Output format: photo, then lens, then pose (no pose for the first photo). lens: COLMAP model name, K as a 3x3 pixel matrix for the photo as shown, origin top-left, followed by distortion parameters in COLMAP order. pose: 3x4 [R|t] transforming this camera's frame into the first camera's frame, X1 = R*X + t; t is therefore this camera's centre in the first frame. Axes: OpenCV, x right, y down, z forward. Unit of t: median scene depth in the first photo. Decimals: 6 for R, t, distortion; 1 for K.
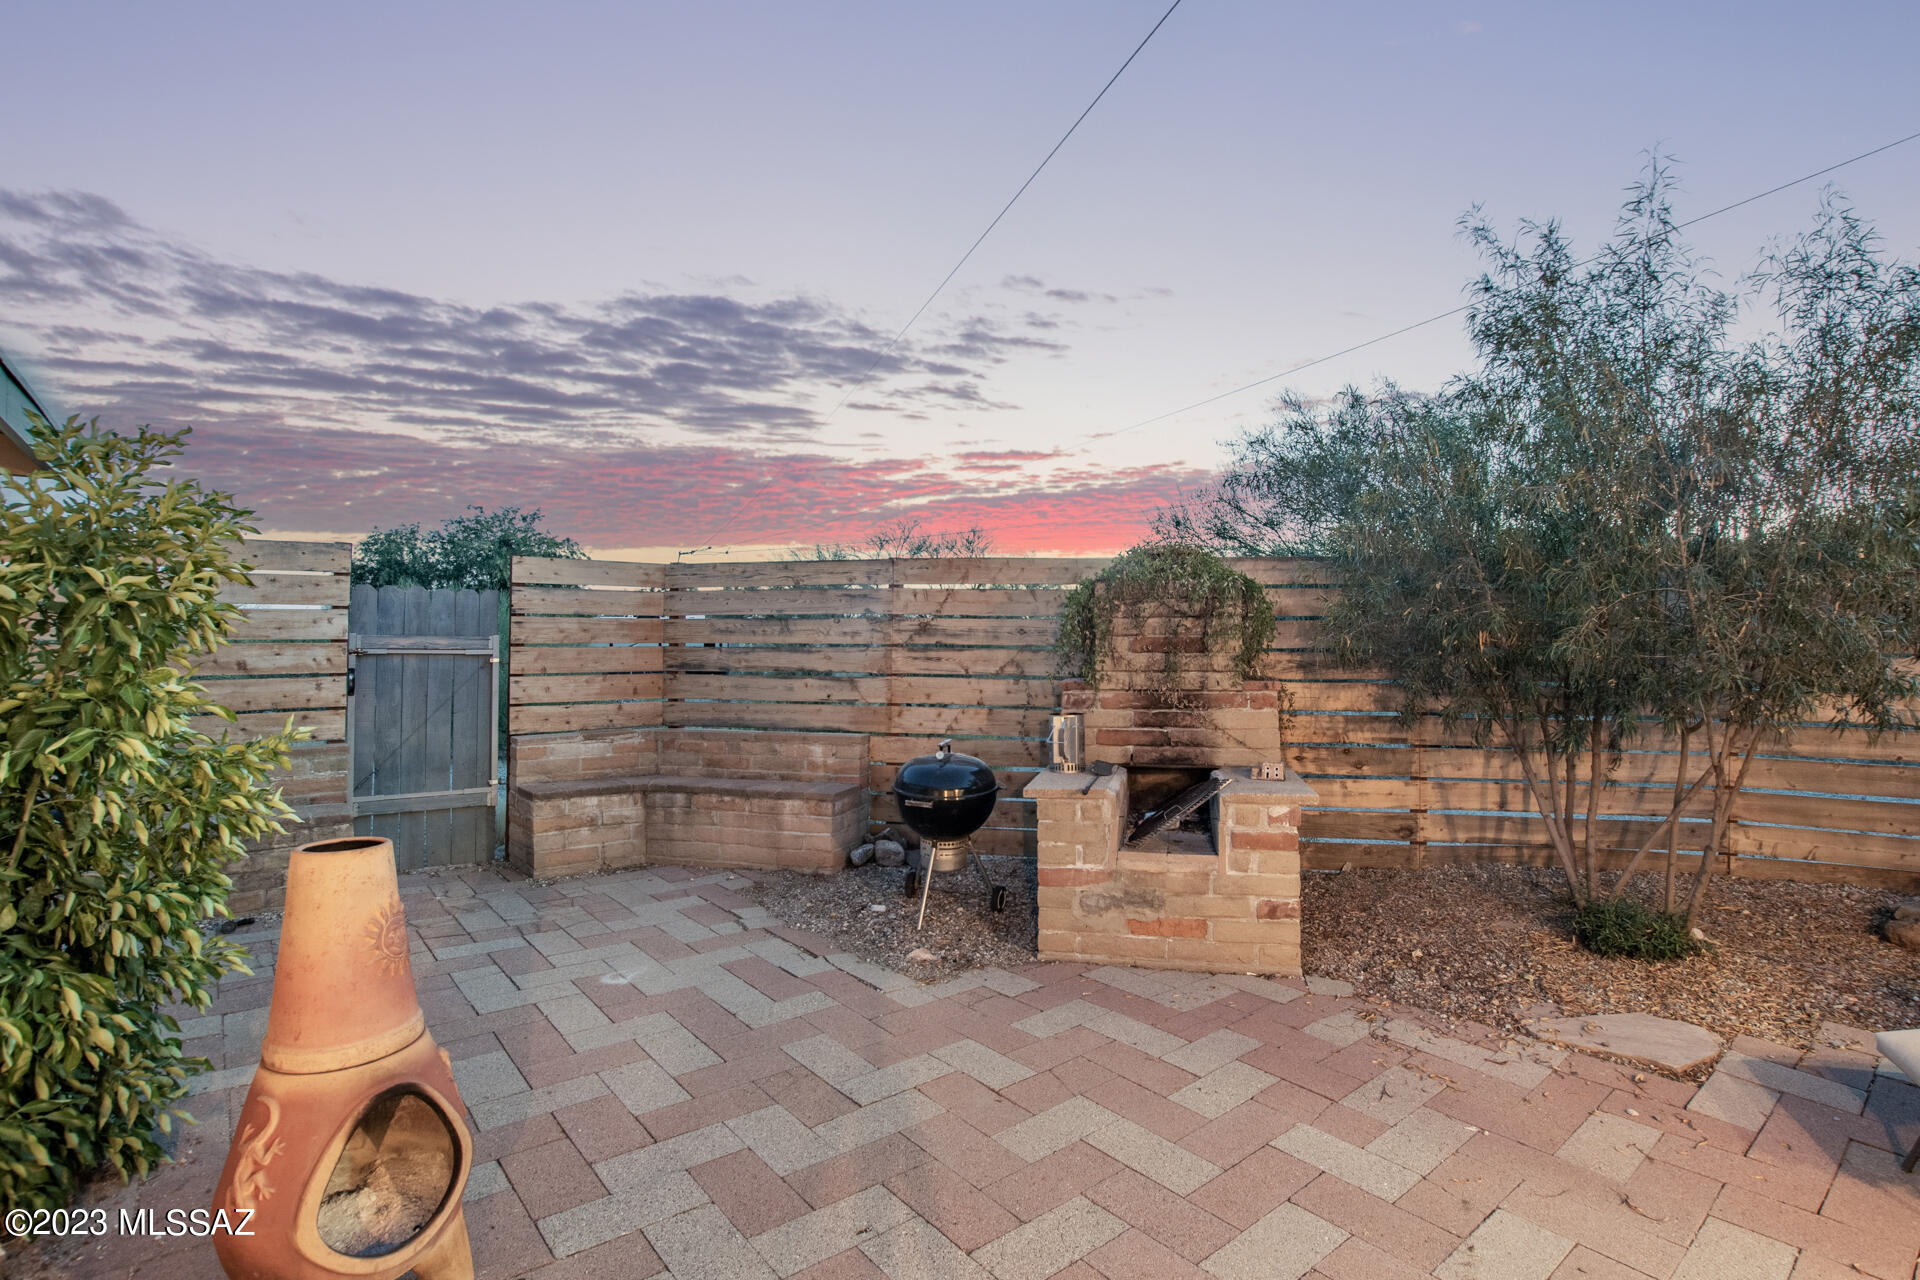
lens RADIAL K [[925.4, 0, 962.5], [0, 925.4, 621.2], [0, 0, 1]] dist [-0.022565, 0.000376]
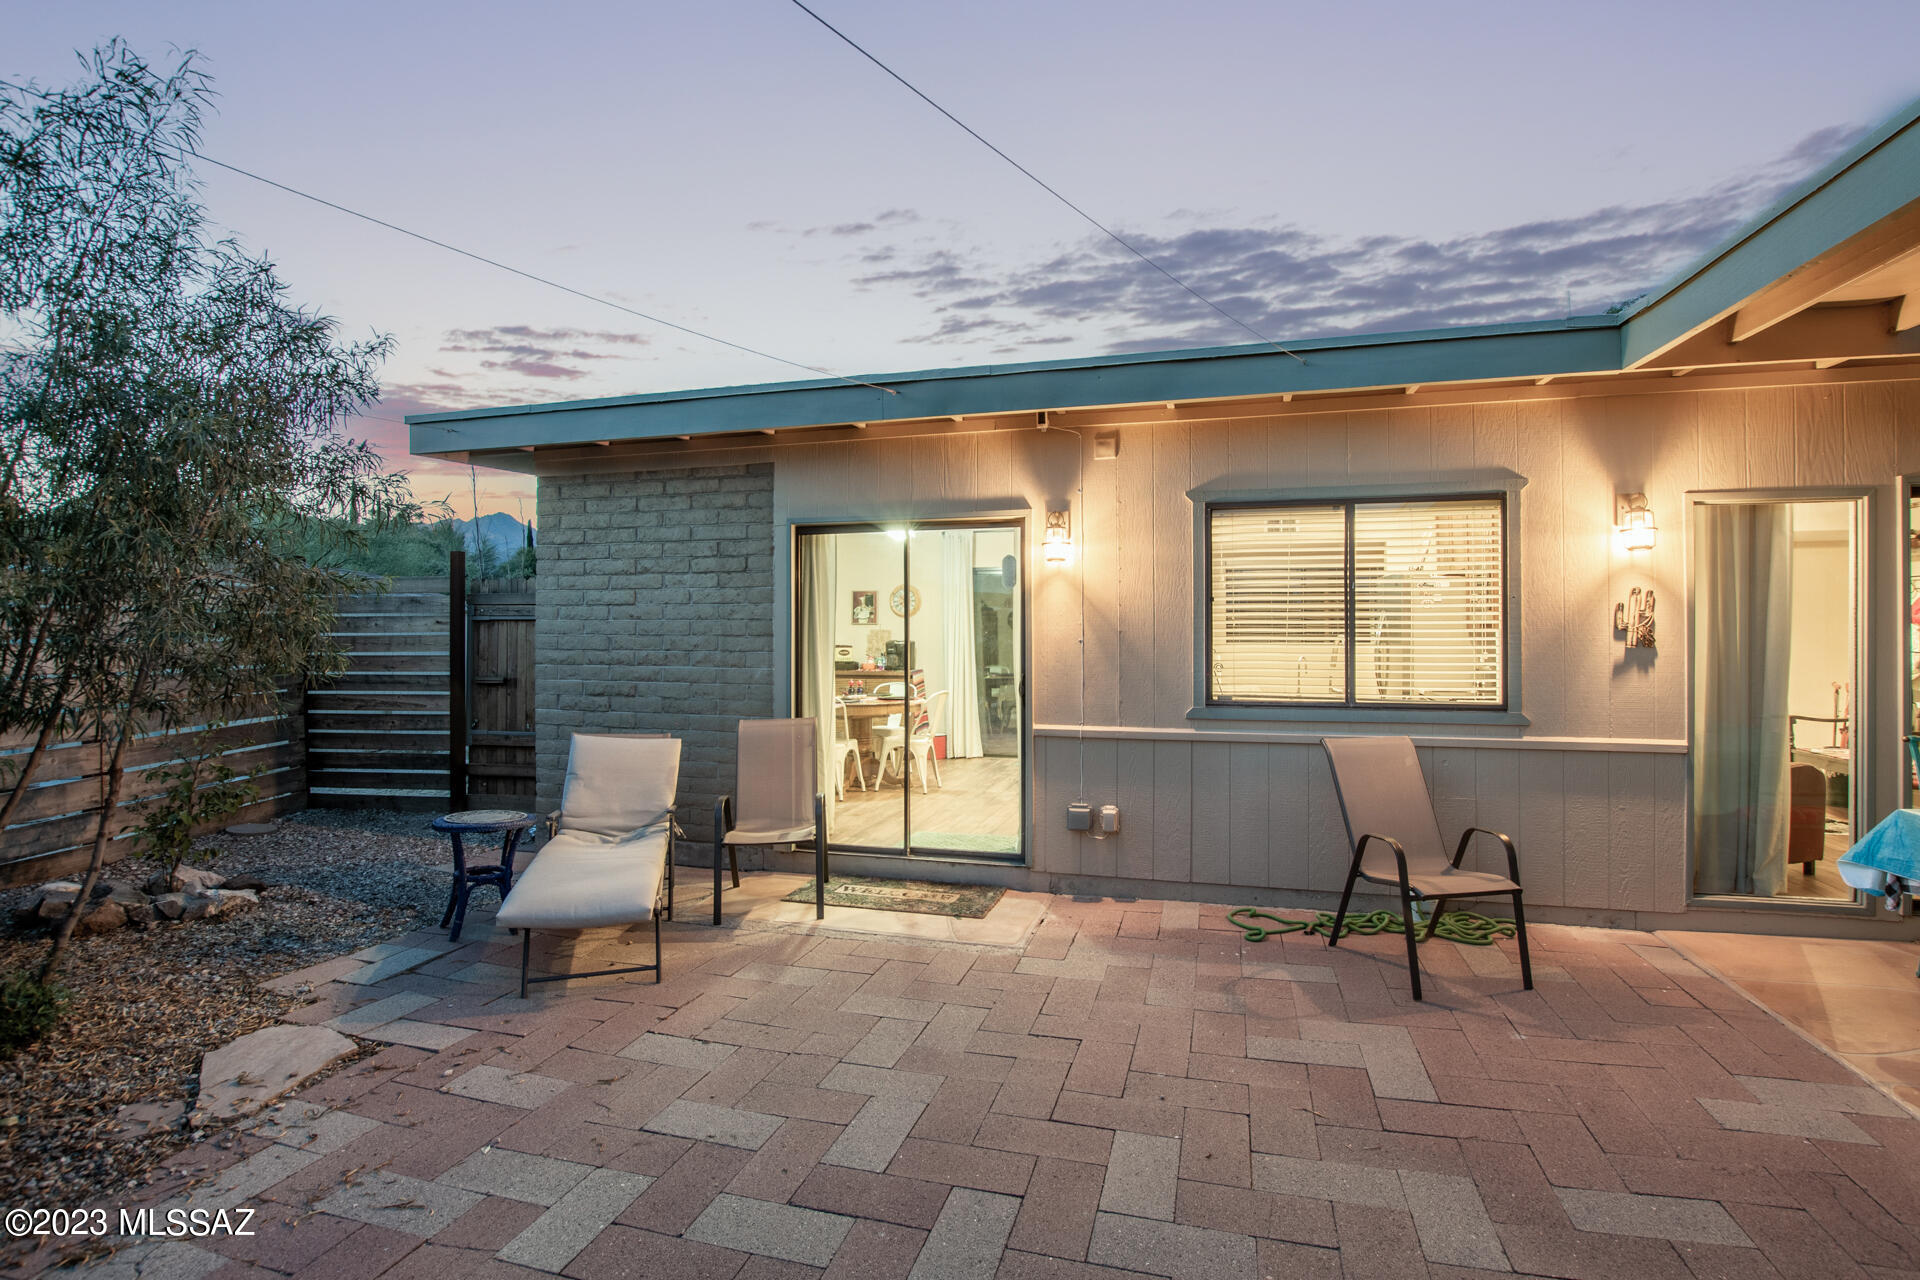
lens RADIAL K [[925.4, 0, 962.5], [0, 925.4, 621.2], [0, 0, 1]] dist [-0.022565, 0.000376]
pose [[-0.589266, 0.003114, 0.807933, -0.440433], [-0.014048, 0.999802, -0.014099, 0.014550], [-0.807817, -0.019658, -0.589106, 1.036608]]
